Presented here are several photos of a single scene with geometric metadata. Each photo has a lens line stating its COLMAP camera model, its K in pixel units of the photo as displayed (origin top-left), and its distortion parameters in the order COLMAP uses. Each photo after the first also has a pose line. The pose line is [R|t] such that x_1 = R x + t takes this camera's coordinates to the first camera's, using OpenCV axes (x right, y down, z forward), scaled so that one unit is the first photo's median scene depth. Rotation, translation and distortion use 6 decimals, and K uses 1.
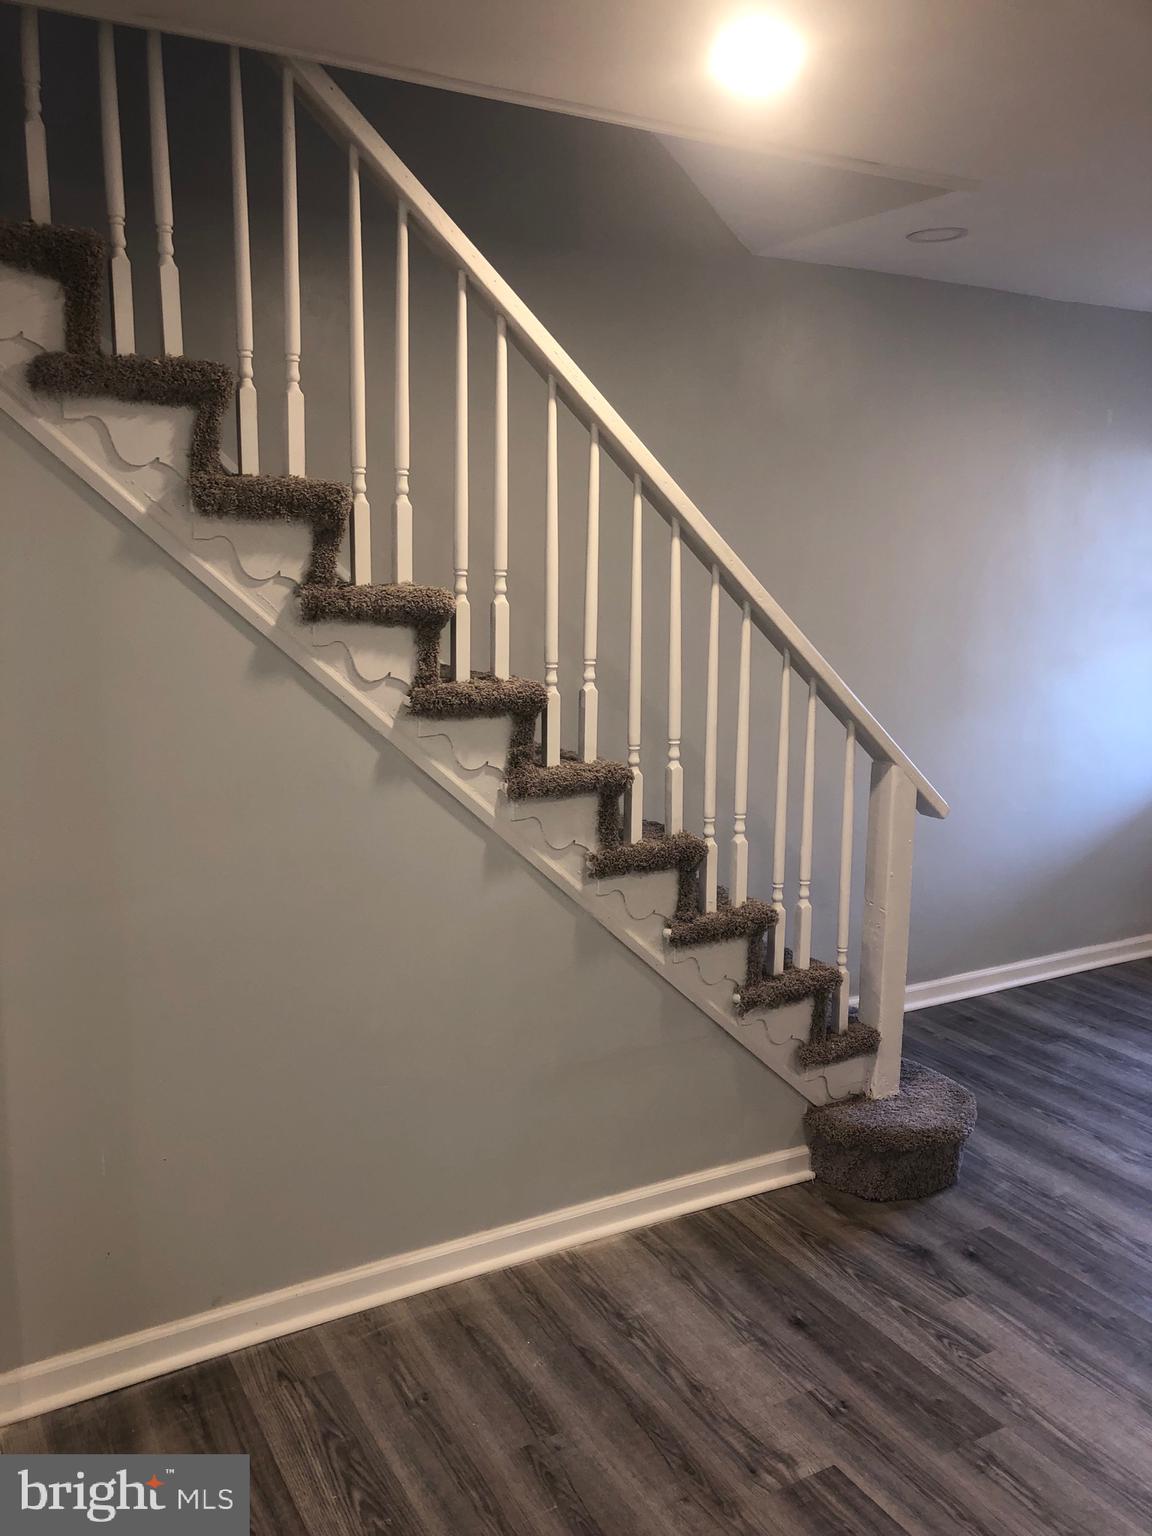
lens RADIAL K [[1256.0, 0, 569.8], [0, 1256.0, 769.4], [0, 0, 1]] dist [0.038445, -0.031623]
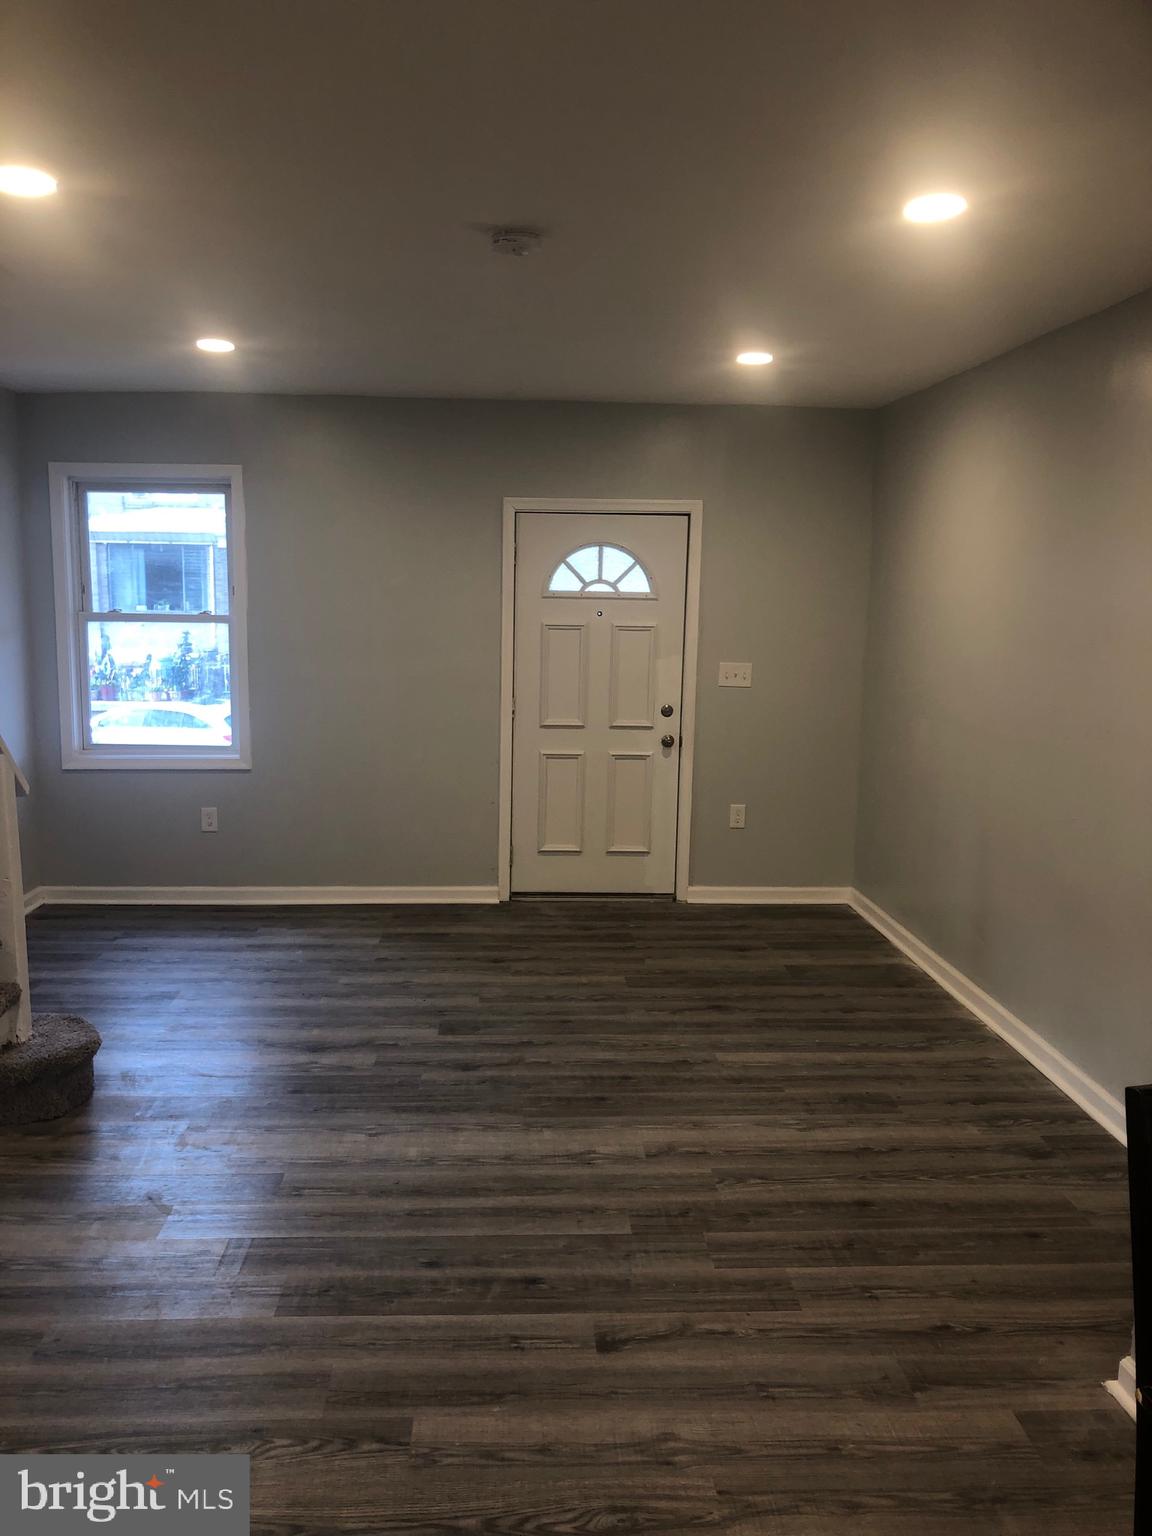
lens RADIAL K [[1256.0, 0, 563.0], [0, 1256.0, 802.5], [0, 0, 1]] dist [0.038445, -0.031623]
pose [[0.452782, -0.151658, 0.878629, -0.654520], [0.134756, 0.985748, 0.100704, -0.009066], [-0.881379, 0.072804, 0.466766, 0.001055]]
